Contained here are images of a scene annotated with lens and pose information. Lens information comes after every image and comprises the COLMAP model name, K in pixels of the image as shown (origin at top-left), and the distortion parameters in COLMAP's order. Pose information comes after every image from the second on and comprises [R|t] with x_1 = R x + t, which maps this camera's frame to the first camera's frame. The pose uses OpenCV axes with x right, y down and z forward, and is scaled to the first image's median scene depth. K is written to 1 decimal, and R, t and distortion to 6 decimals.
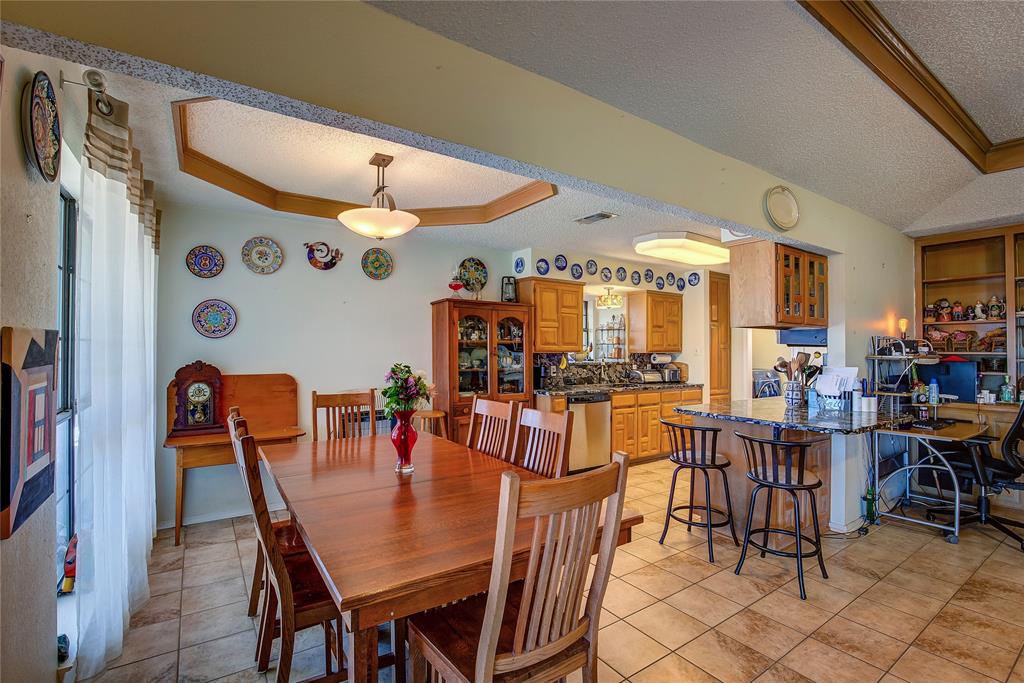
lens RADIAL K [[467.0, 0, 507.9], [0, 467.0, 346.1], [0, 0, 1]] dist [-0.035805, 0.006454]
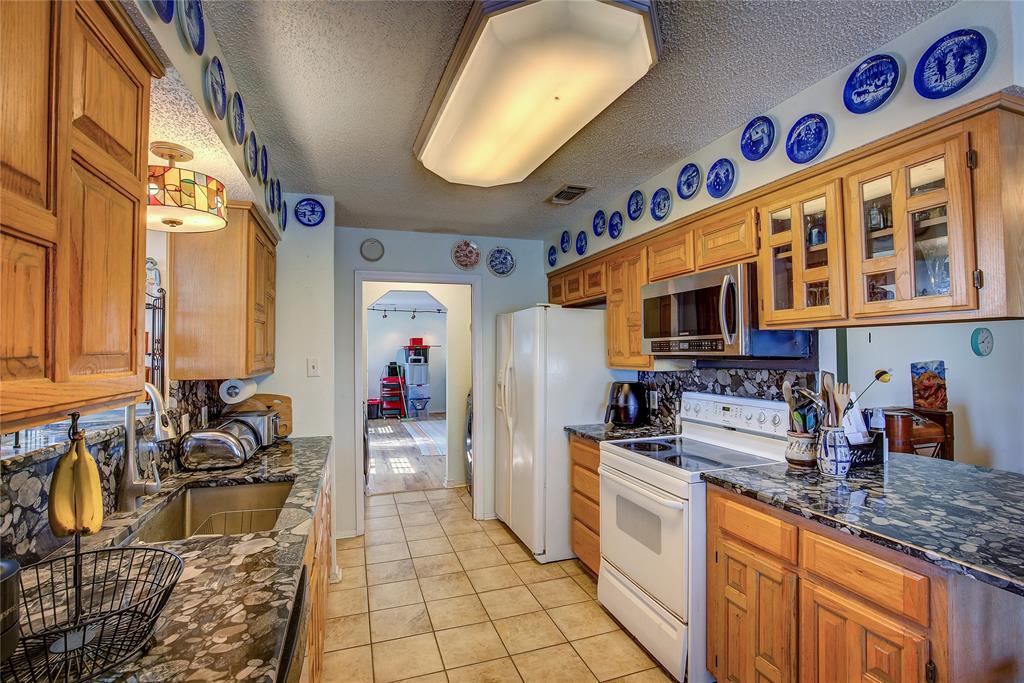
lens RADIAL K [[467.0, 0, 512.2], [0, 467.0, 343.0], [0, 0, 1]] dist [-0.035805, 0.006454]
pose [[0.259930, 0.013363, 0.965535, 0.010729], [0.000509, 0.999902, -0.013976, -0.007757], [-0.965627, 0.004124, 0.259898, 0.730803]]
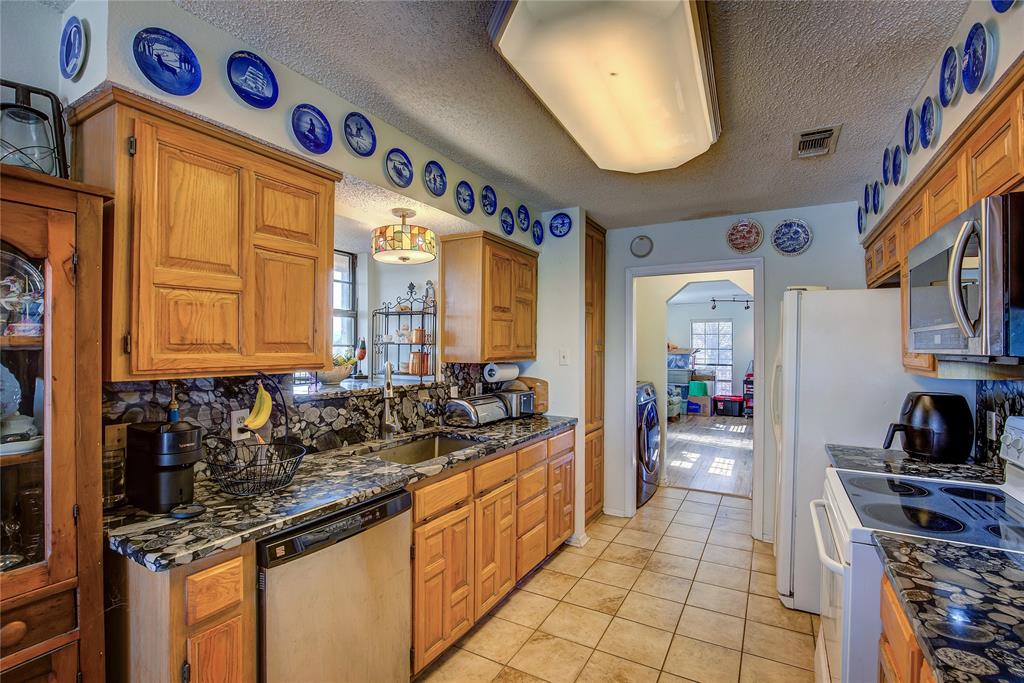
lens RADIAL K [[467.0, 0, 514.0], [0, 467.0, 342.2], [0, 0, 1]] dist [-0.035805, 0.006454]
pose [[0.893056, 0.005588, 0.449911, 0.115606], [-0.006985, 0.999975, 0.001445, -0.008116], [-0.449892, -0.004433, 0.893072, 0.573243]]
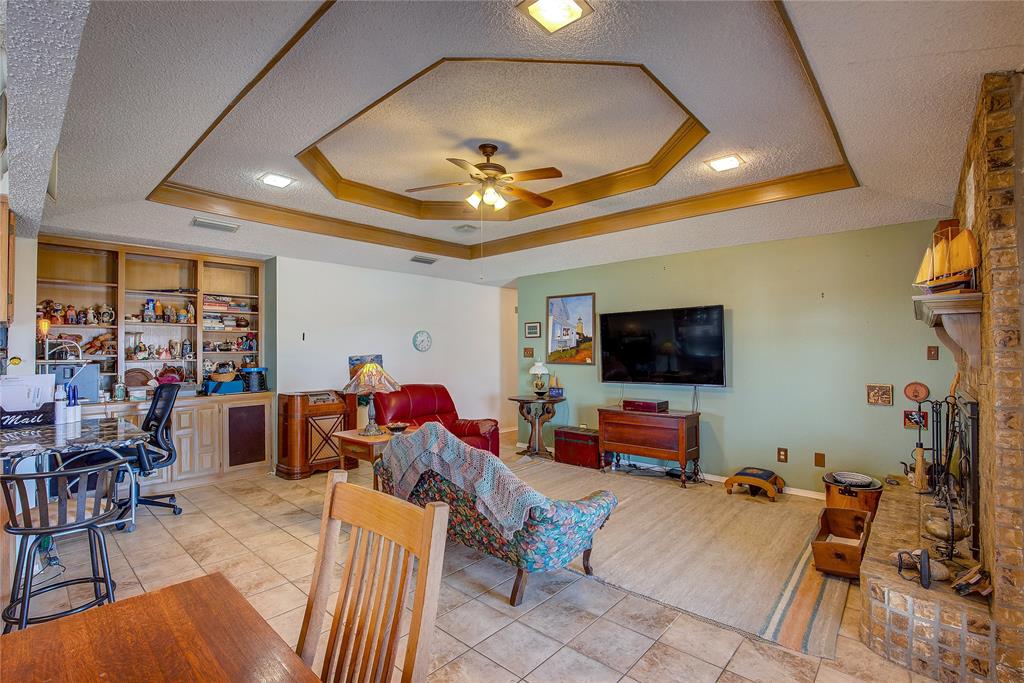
lens RADIAL K [[467.0, 0, 513.3], [0, 467.0, 340.9], [0, 0, 1]] dist [-0.035805, 0.006454]
pose [[-0.242233, 0.018505, 0.970042, -0.158265], [0.000419, 0.999820, -0.018969, 0.000525], [-0.970218, -0.004188, -0.242197, 0.201103]]
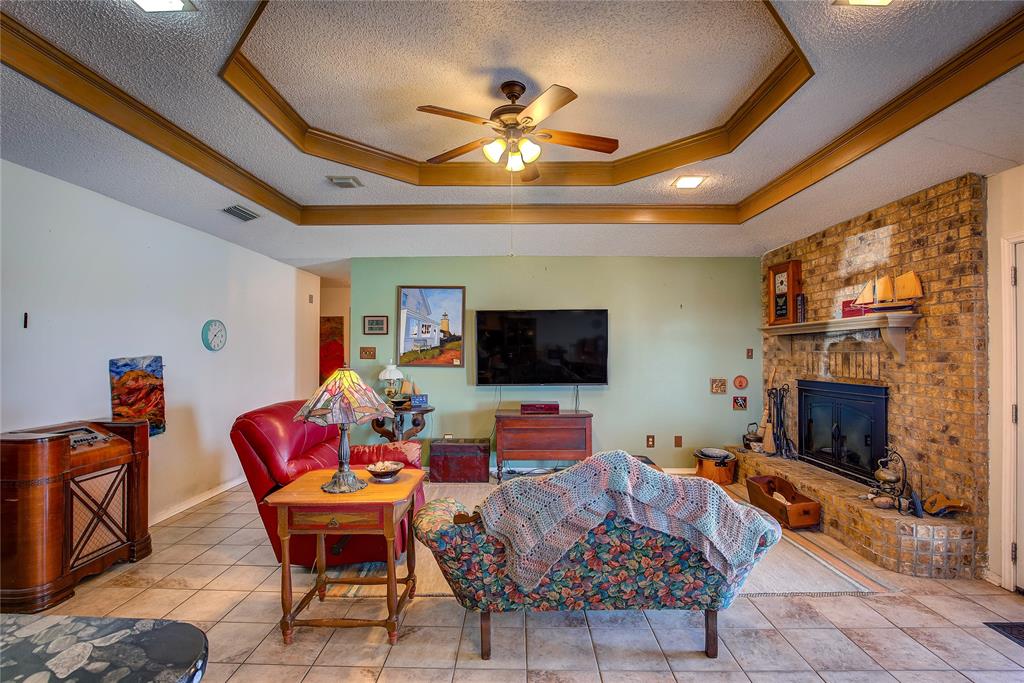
lens RADIAL K [[467.0, 0, 510.0], [0, 467.0, 341.5], [0, 0, 1]] dist [-0.035805, 0.006454]
pose [[-0.820197, 0.007618, 0.572030, 0.181875], [-0.005035, 0.999776, -0.020534, 0.002419], [-0.572059, -0.019722, -0.819976, 0.474702]]
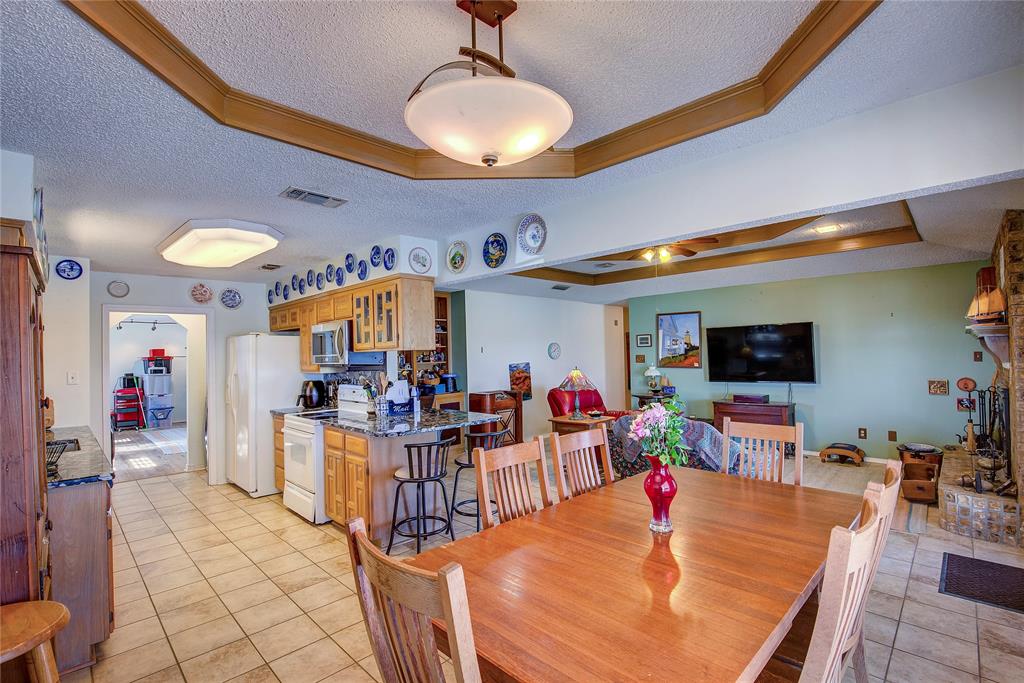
lens RADIAL K [[467.0, 0, 512.1], [0, 467.0, 340.5], [0, 0, 1]] dist [-0.035805, 0.006454]
pose [[-0.193016, 0.028424, 0.980784, -0.374719], [0.015952, 0.999539, -0.025828, -0.017396], [-0.981066, 0.010660, -0.193380, 0.539990]]
